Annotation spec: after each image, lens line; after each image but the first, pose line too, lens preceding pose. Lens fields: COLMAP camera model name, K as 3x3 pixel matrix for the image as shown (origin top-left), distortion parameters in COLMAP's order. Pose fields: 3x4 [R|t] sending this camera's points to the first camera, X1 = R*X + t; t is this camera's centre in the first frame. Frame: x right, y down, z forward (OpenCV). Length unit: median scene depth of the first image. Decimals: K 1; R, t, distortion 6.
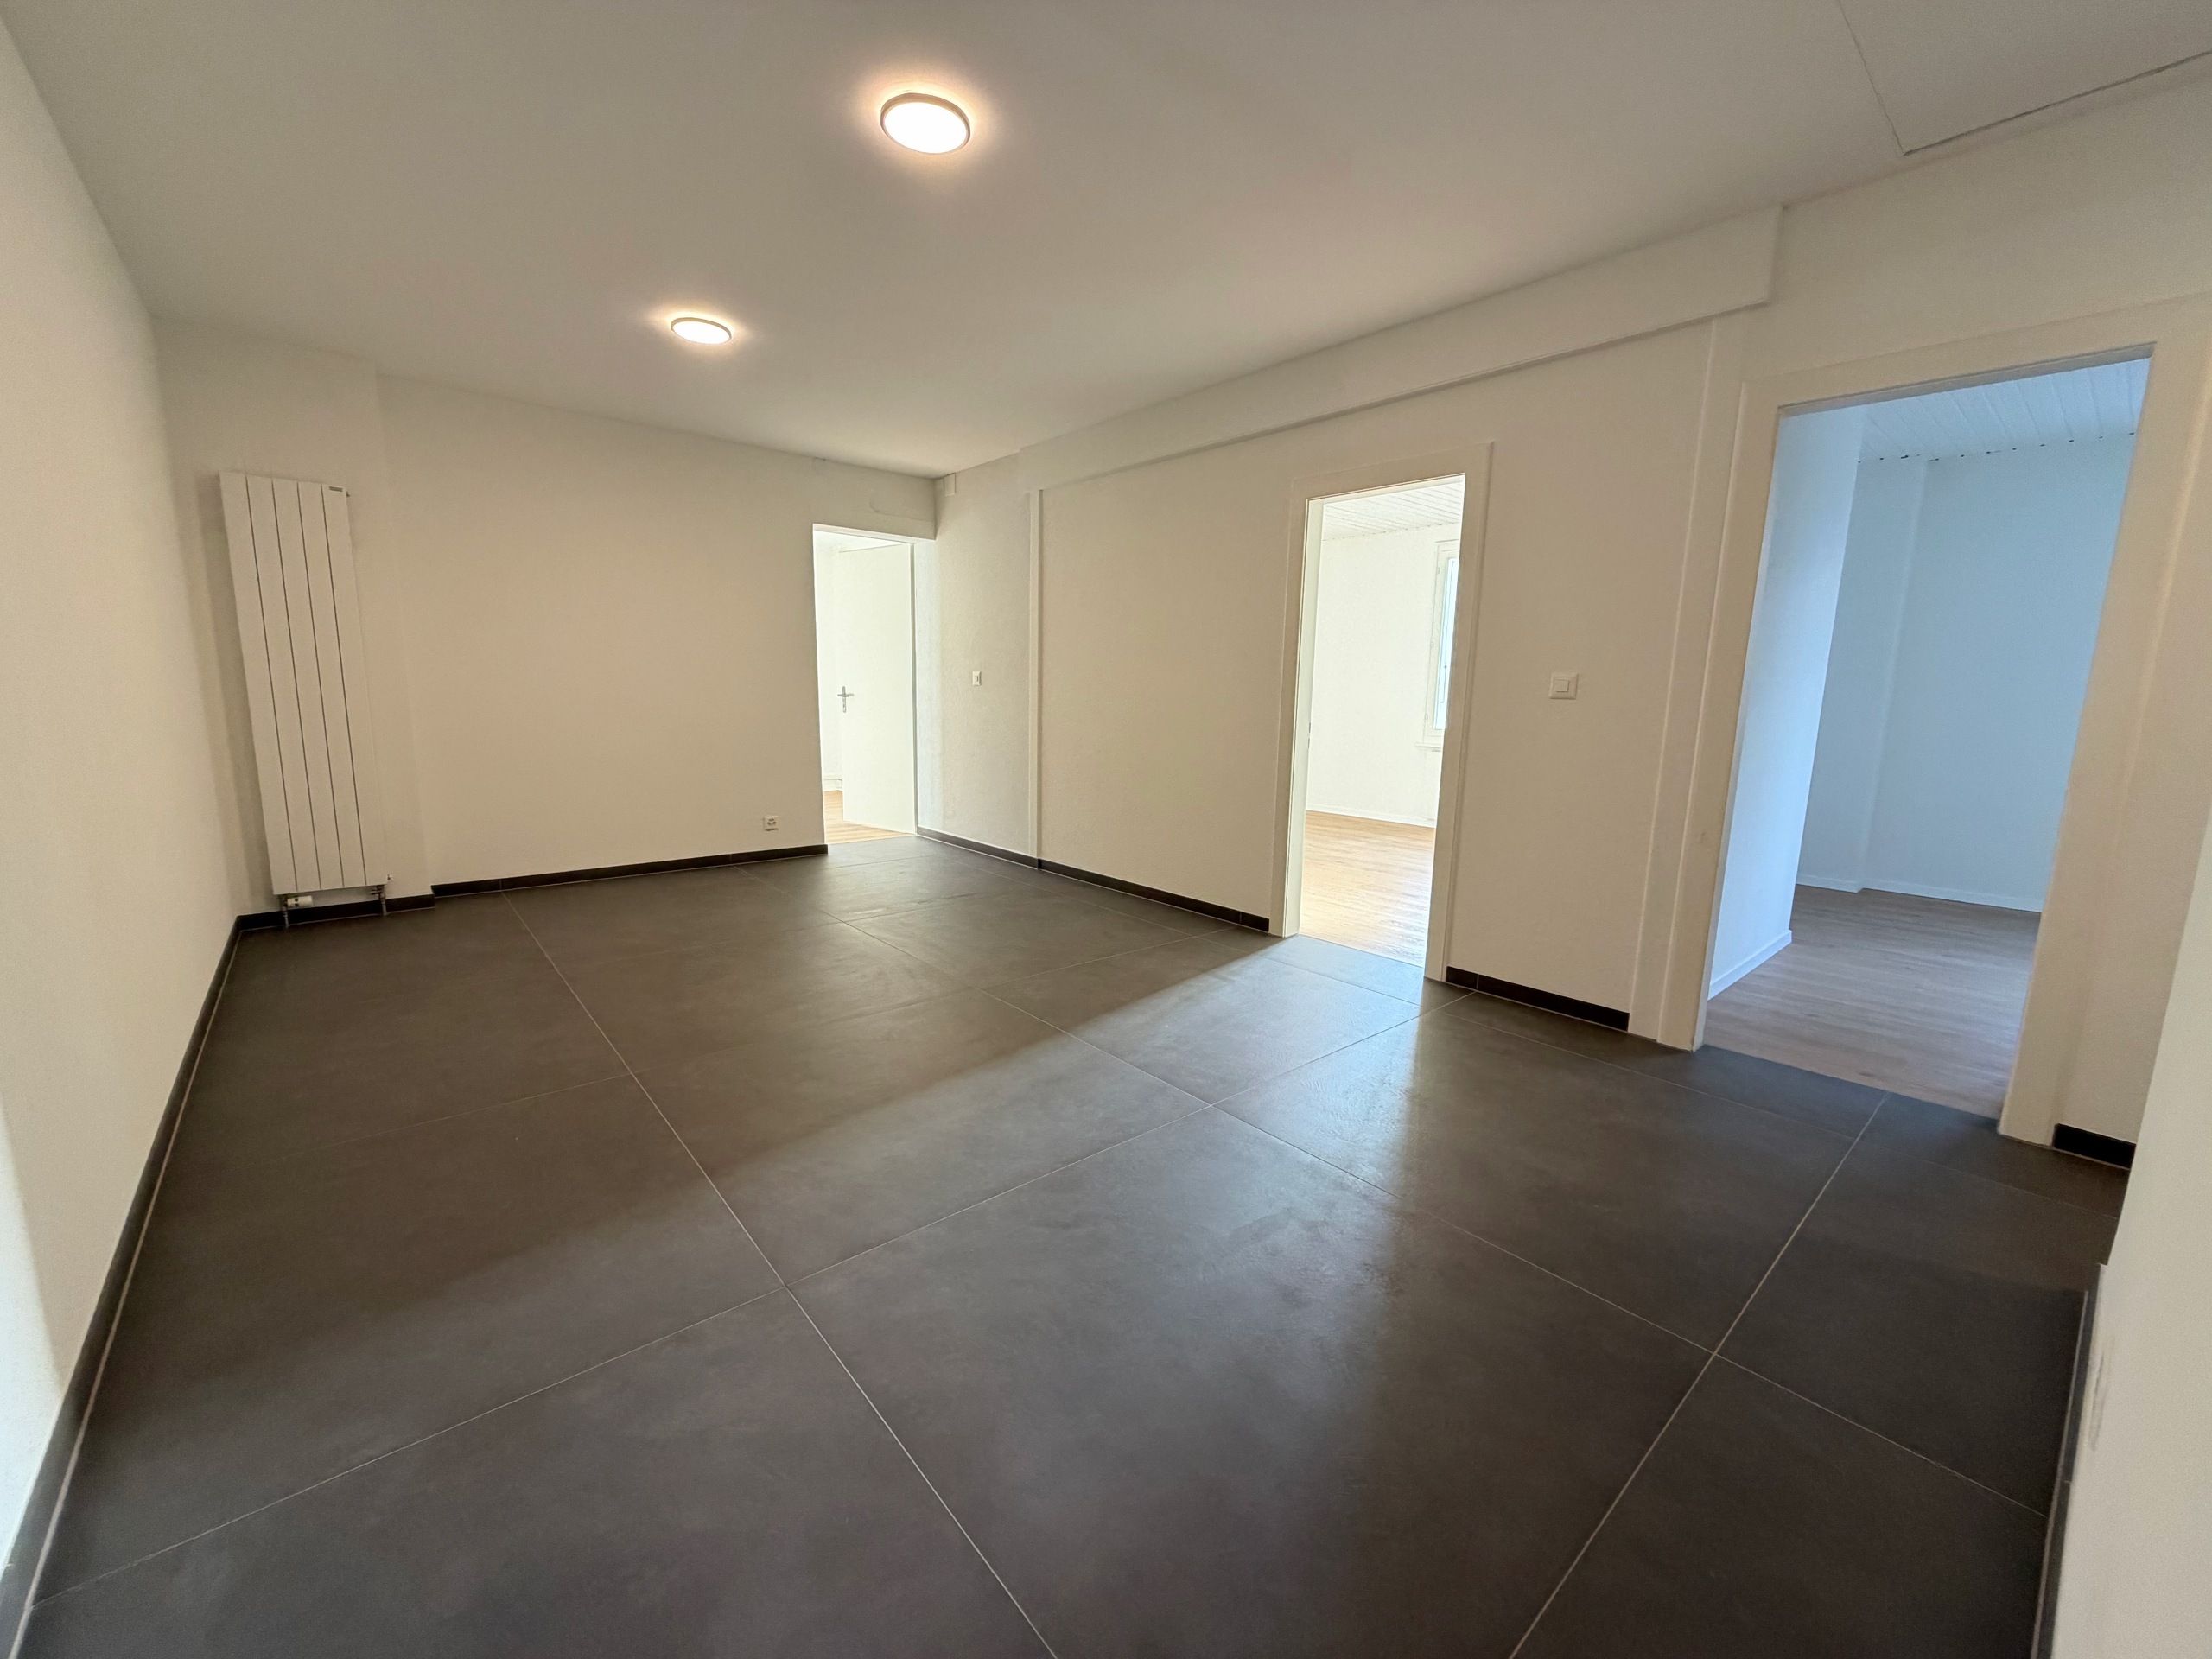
lens RADIAL K [[884.0, 0, 1100.1], [0, 884.0, 829.5], [0, 0, 1]] dist [0.000155, -0.000345]
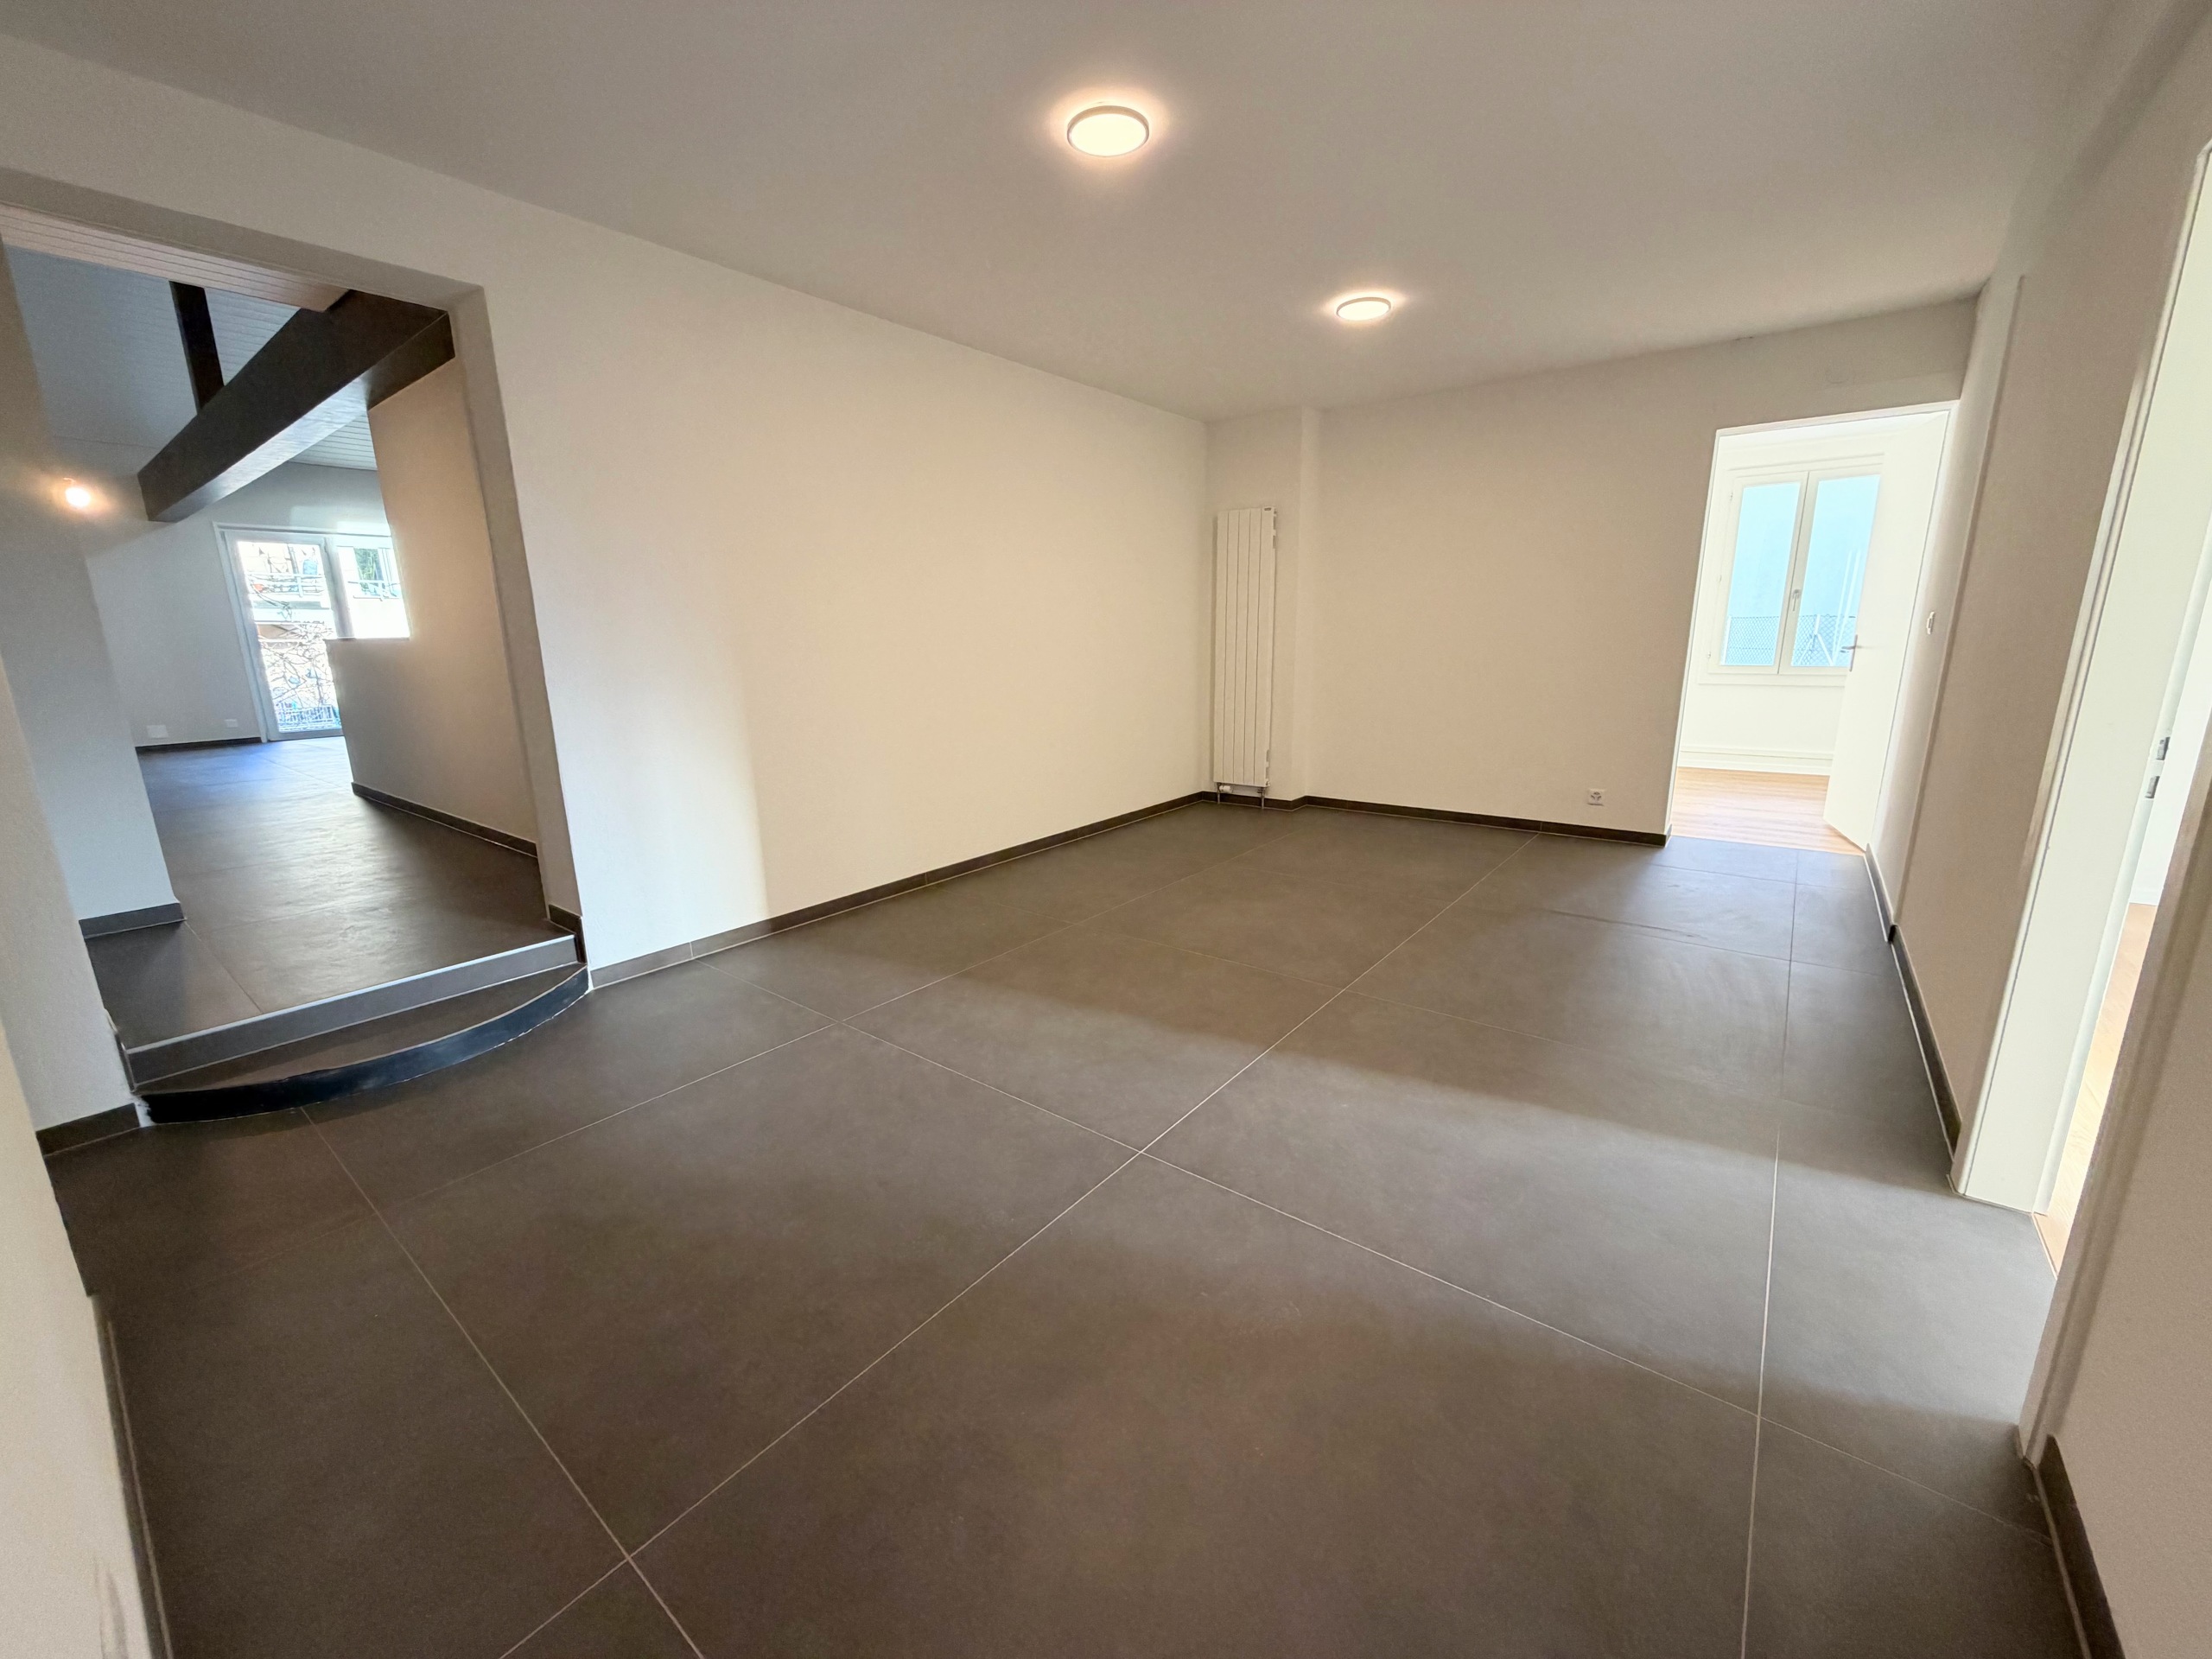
lens RADIAL K [[884.0, 0, 1100.1], [0, 884.0, 829.5], [0, 0, 1]] dist [0.000155, -0.000345]
pose [[0.182920, 0.194787, -0.963638, 0.533395], [-0.135619, 0.975804, 0.171502, -0.080561], [0.973729, 0.099317, 0.204911, 0.459250]]
